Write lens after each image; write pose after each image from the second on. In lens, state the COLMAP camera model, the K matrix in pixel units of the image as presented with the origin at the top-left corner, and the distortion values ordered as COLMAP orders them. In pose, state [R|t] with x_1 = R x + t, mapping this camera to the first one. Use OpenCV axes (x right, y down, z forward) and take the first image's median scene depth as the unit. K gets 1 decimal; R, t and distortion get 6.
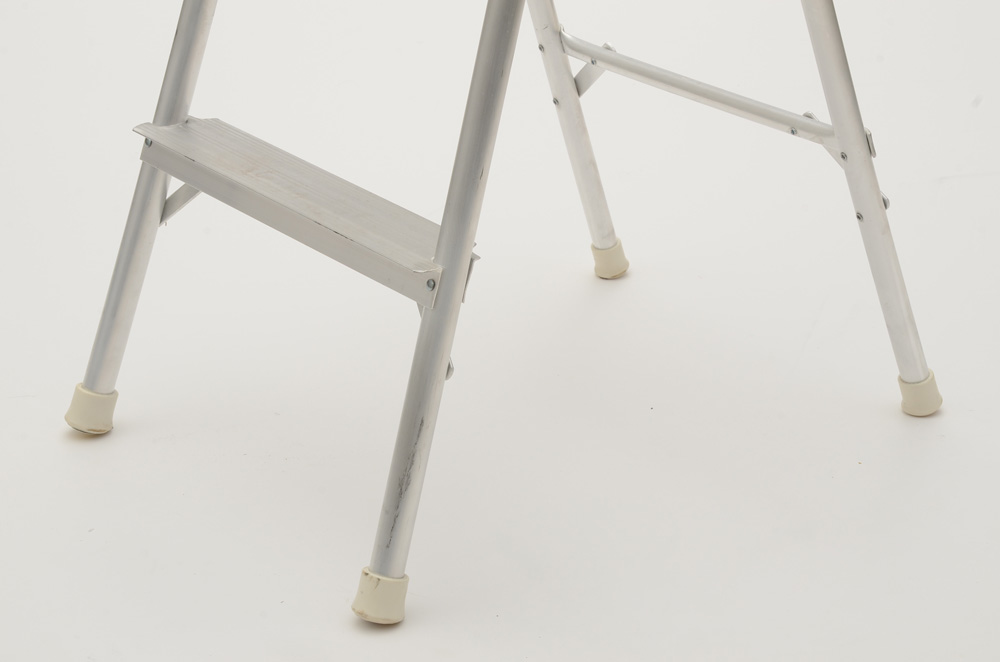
lens RADIAL K [[2737.6, 0, 500.0], [0, 2737.6, 331.0], [0, 0, 1]] dist [0.538662, 0.418705]
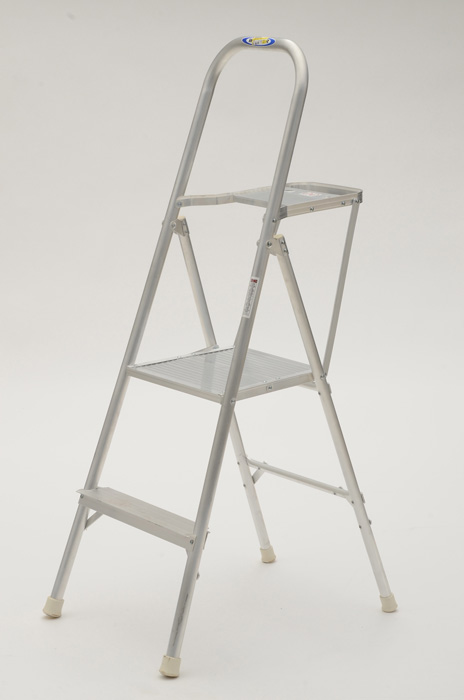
lens RADIAL K [[1916.3, 0, 232.0], [0, 1916.3, 350.0], [0, 0, 1]] dist [0.538662, 0.418705]
pose [[0.999939, 0.008416, -0.007183, 0.022877], [-0.009631, 0.981628, -0.190559, 0.136906], [0.005448, 0.190617, 0.981649, -0.769569]]
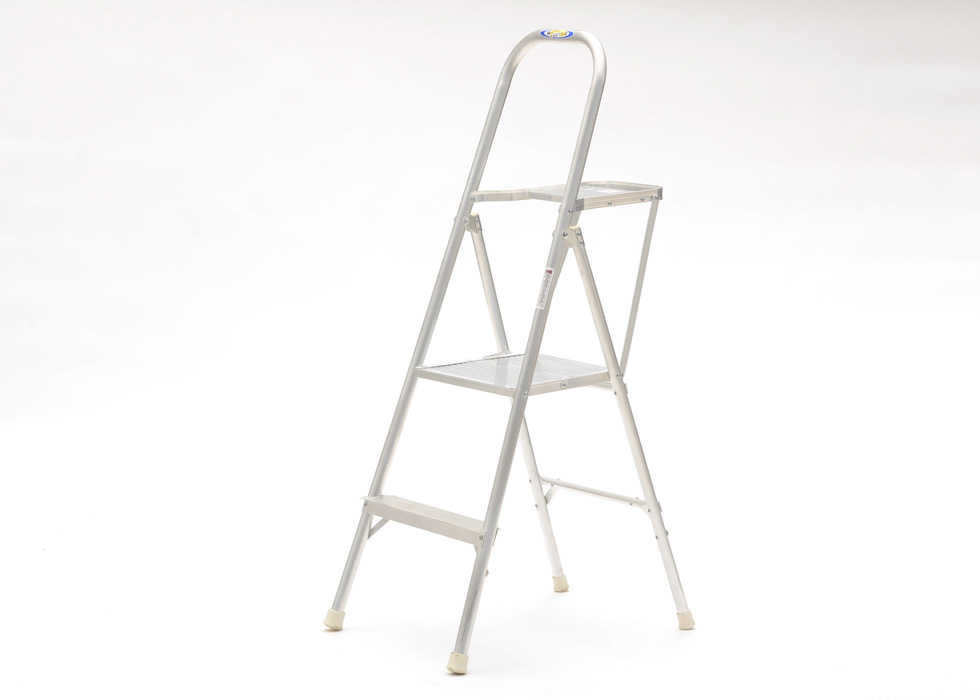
lens RADIAL K [[2819.3, 0, 490.0], [0, 2819.3, 350.0], [0, 0, 1]] dist [0.116862, 0.331333]
pose [[0.999556, 0.022129, -0.019977, 0.028714], [-0.026477, 0.966920, -0.253703, 0.428454], [0.013702, 0.254119, 0.967076, -1.433587]]
